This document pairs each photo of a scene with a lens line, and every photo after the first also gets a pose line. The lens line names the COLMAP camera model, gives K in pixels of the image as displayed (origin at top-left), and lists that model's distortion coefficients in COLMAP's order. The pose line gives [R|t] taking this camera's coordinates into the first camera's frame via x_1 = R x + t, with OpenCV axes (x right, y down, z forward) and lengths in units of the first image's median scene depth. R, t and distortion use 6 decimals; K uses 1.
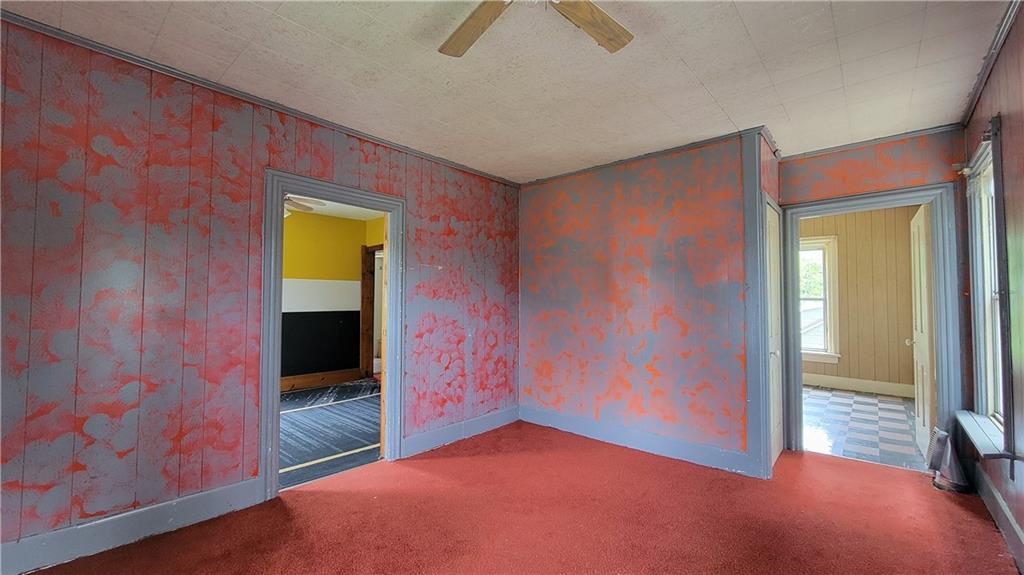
lens RADIAL K [[417.2, 0, 509.5], [0, 417.2, 284.3], [0, 0, 1]] dist [-0.000475, -0.000038]
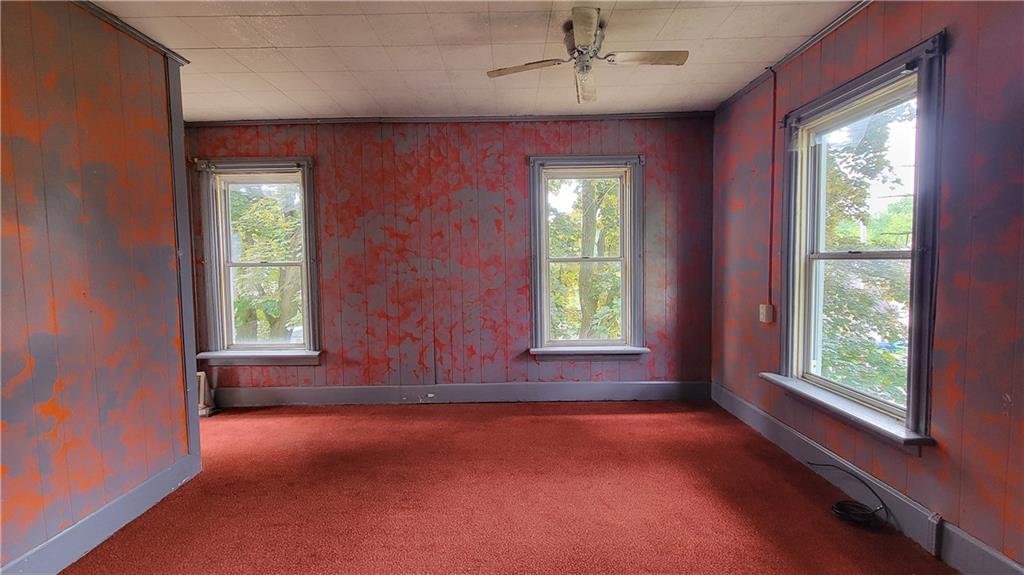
lens RADIAL K [[417.2, 0, 509.5], [0, 417.2, 284.3], [0, 0, 1]] dist [-0.000475, -0.000038]
pose [[-0.664565, -0.037347, 0.746296, -0.407185], [-0.019599, 0.999278, 0.032554, 0.028305], [-0.746973, 0.007008, -0.664817, 0.956877]]
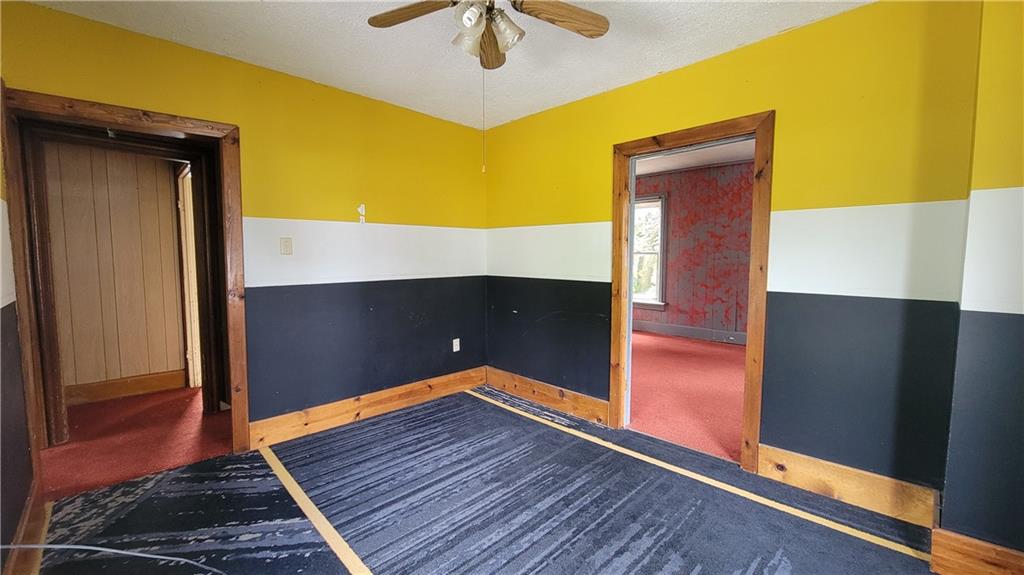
lens RADIAL K [[417.2, 0, 509.5], [0, 417.2, 284.3], [0, 0, 1]] dist [-0.000475, -0.000038]
pose [[0.066235, -0.080768, 0.994530, -1.211434], [-0.035128, 0.995912, 0.083220, 0.028493], [-0.997186, -0.040448, 0.063127, 1.196387]]
